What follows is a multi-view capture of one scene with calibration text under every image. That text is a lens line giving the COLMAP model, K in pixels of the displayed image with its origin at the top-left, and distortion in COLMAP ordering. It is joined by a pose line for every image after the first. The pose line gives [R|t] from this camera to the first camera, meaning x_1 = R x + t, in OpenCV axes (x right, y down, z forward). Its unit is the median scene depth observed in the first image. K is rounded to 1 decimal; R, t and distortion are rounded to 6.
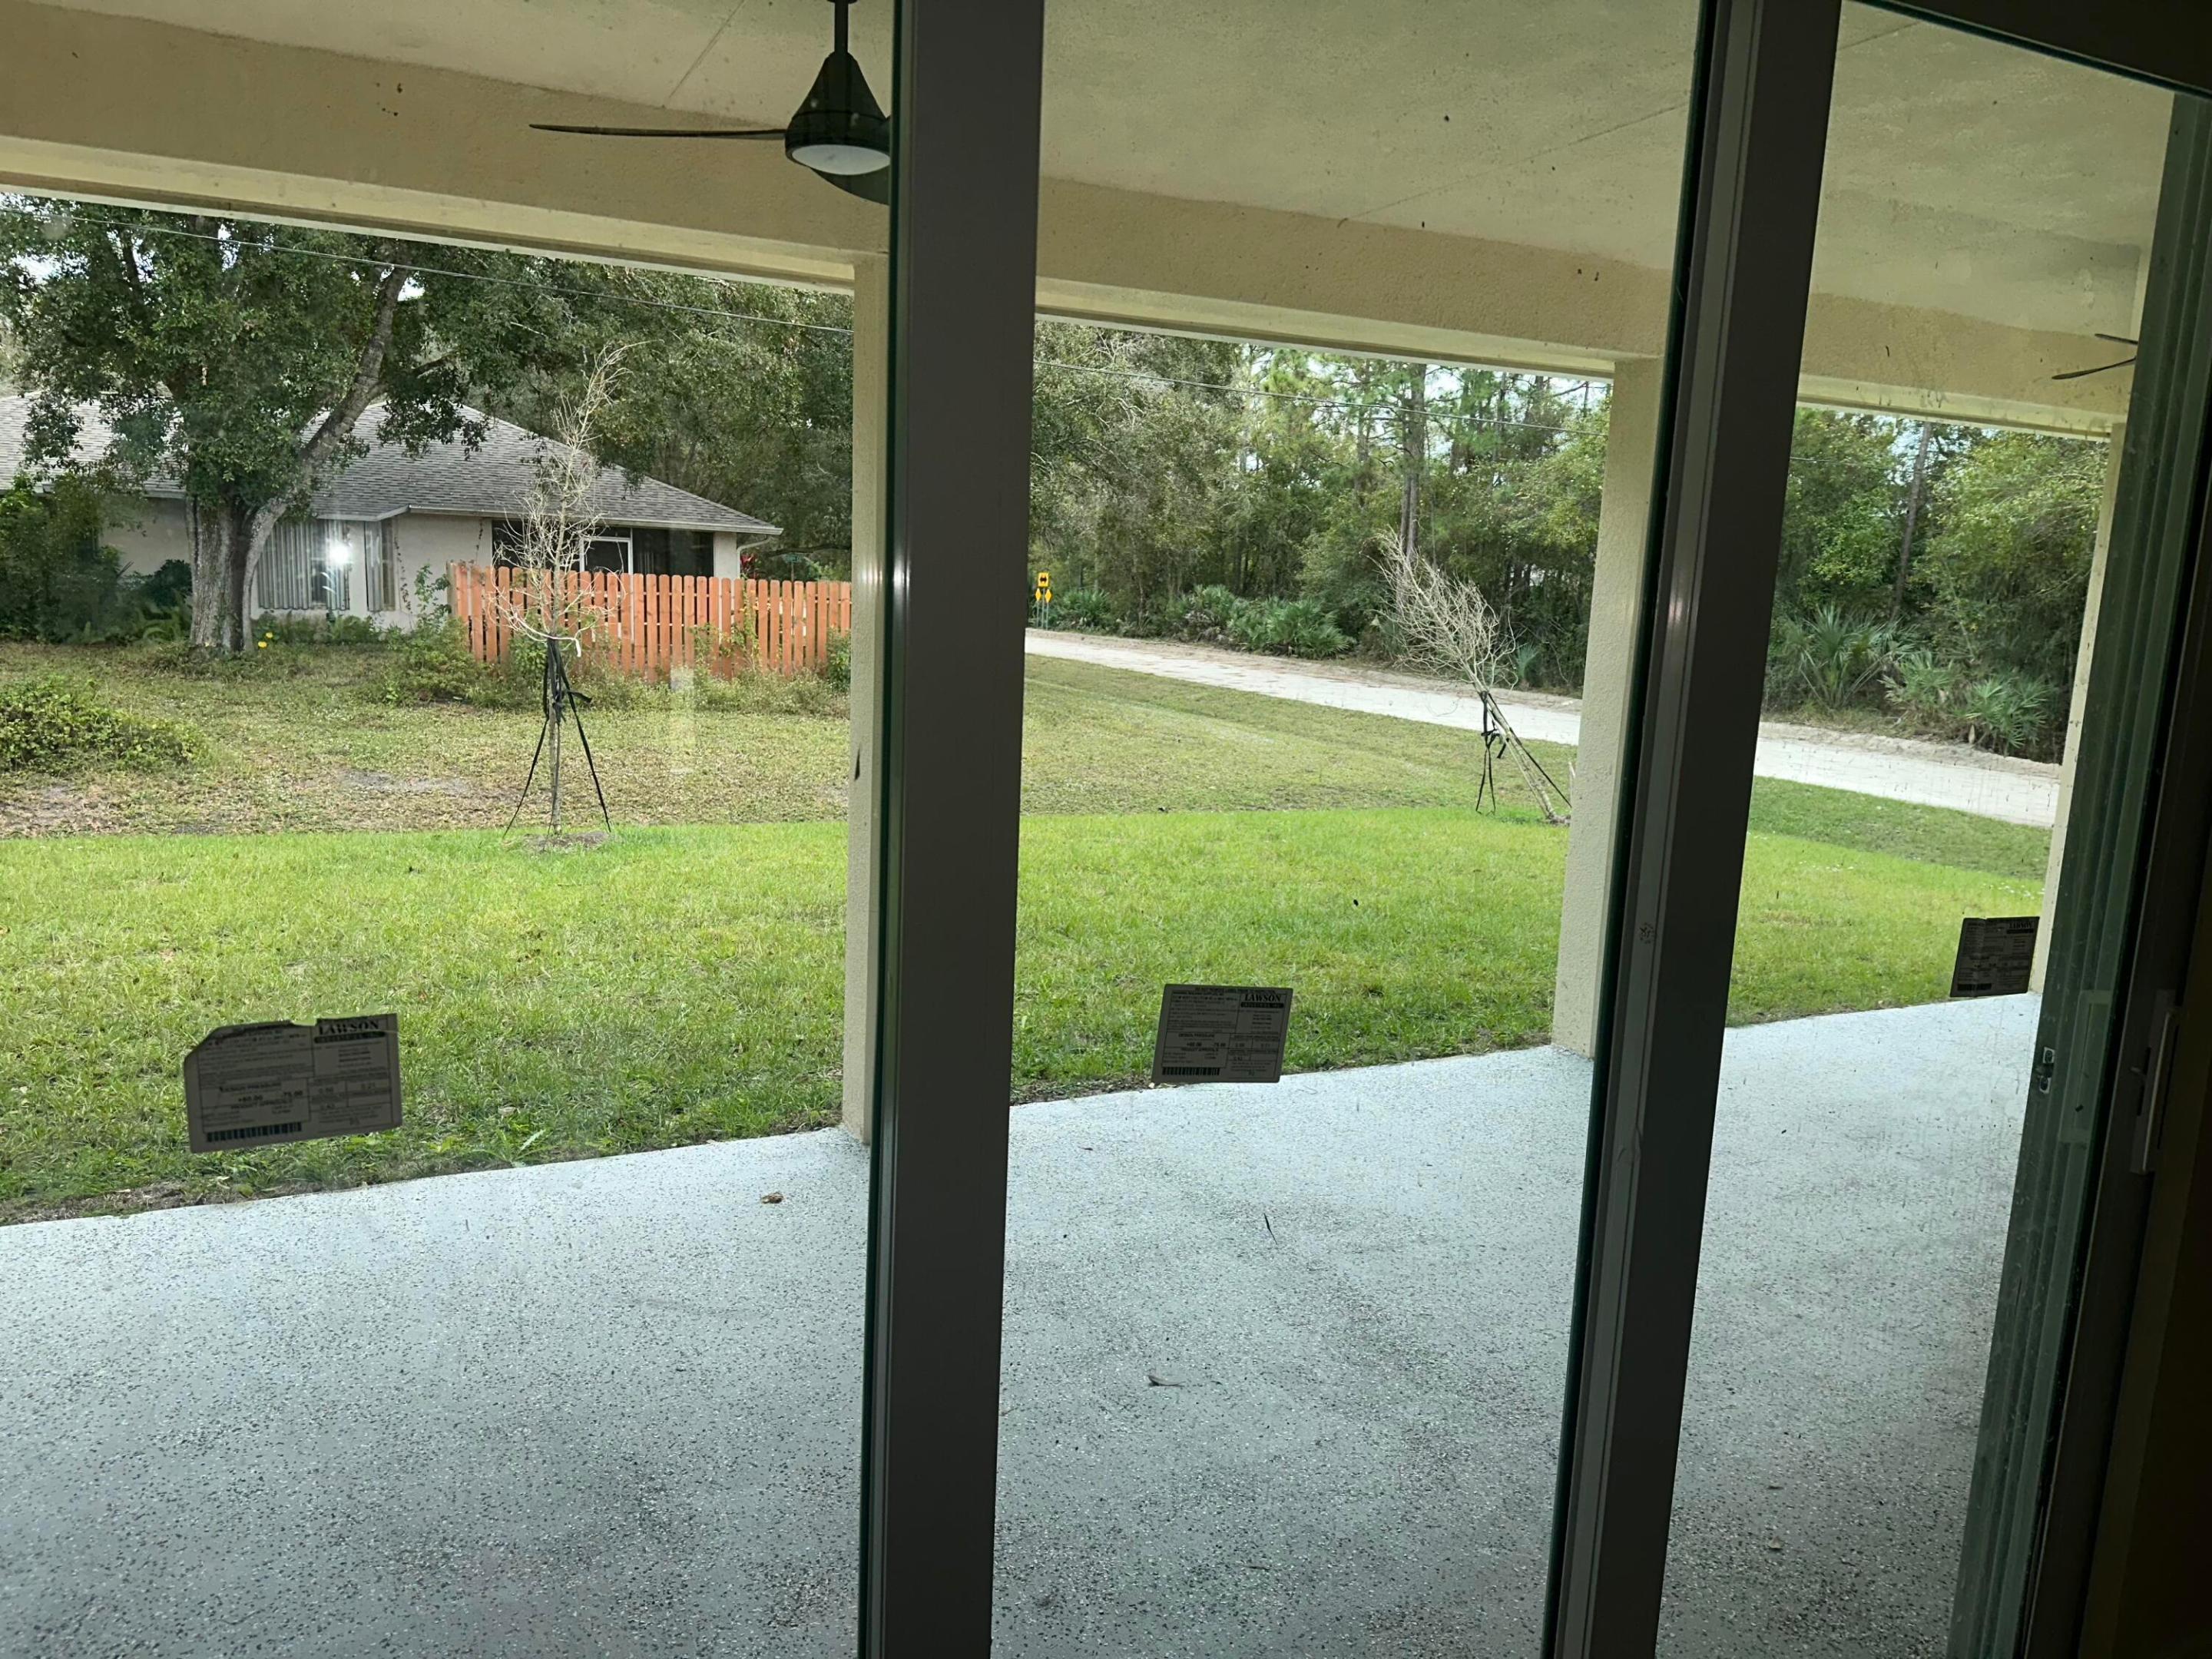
lens RADIAL K [[1556.3, 0, 1110.2], [0, 1556.3, 833.1], [0, 0, 1]] dist [0.000415, -0.002166]
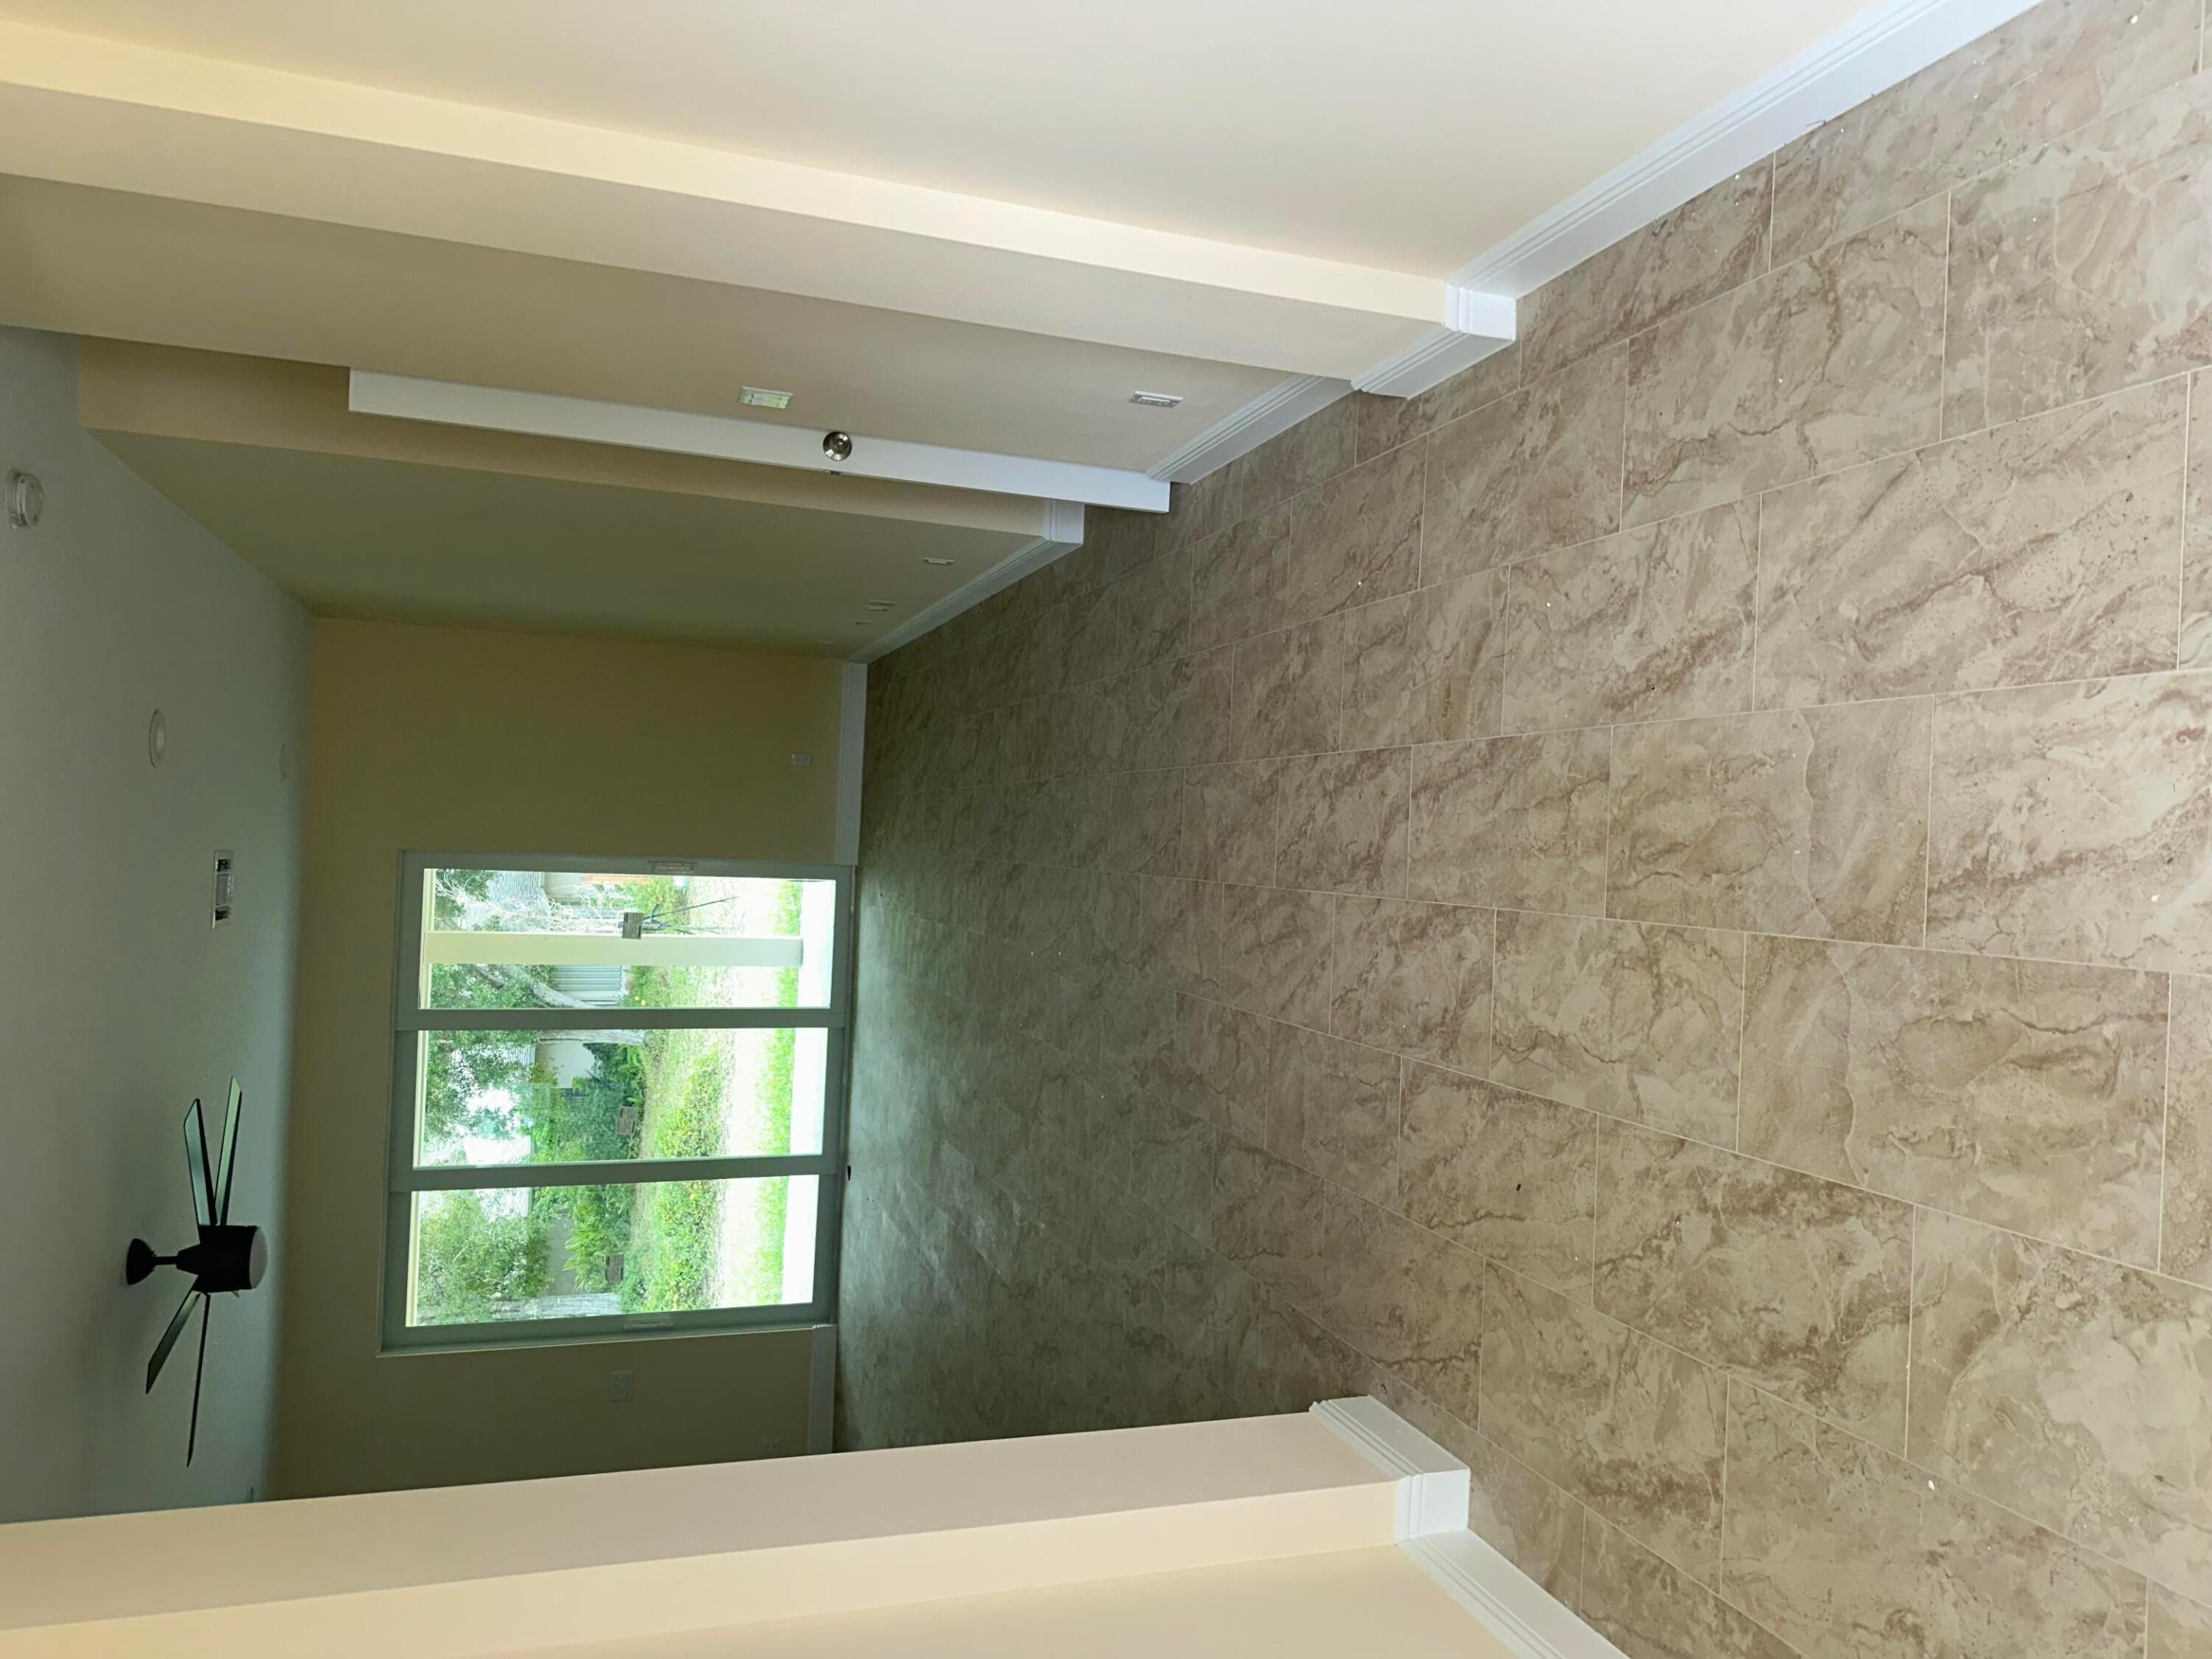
lens RADIAL K [[1556.3, 0, 1106.1], [0, 1556.3, 829.0], [0, 0, 1]] dist [0.000415, -0.002166]
pose [[0.139415, -0.900730, -0.411398, 0.237111], [0.984416, 0.081098, 0.156041, 0.059583], [-0.107187, -0.426741, 0.897999, -0.245029]]
